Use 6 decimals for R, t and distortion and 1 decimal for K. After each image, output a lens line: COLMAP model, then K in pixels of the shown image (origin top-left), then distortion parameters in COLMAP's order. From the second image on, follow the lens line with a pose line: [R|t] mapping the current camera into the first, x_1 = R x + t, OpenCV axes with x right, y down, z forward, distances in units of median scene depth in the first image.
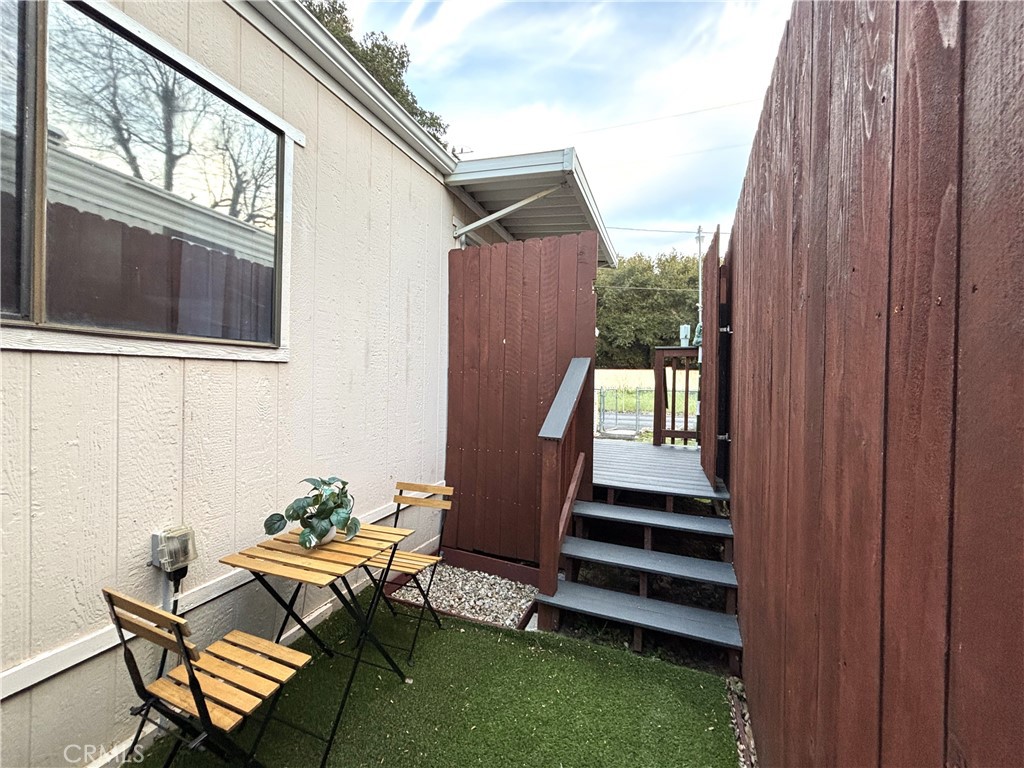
lens RADIAL K [[413.9, 0, 509.4], [0, 413.9, 382.8], [0, 0, 1]] dist [-0.001598, 0.001063]
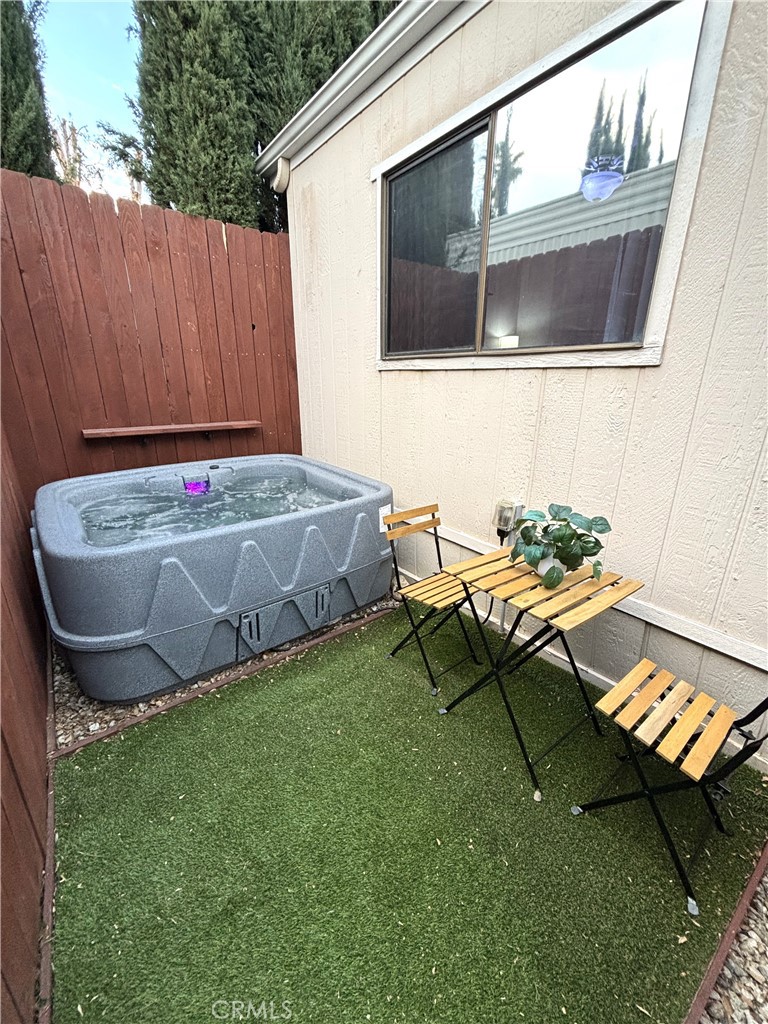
lens RADIAL K [[413.9, 0, 383.4], [0, 413.9, 510.6], [0, 0, 1]] dist [-0.001598, 0.001063]
pose [[-0.514503, 0.237952, -0.823811, 0.478321], [-0.028100, 0.955531, 0.293548, -0.005673], [0.857028, 0.174180, -0.484938, 1.203705]]
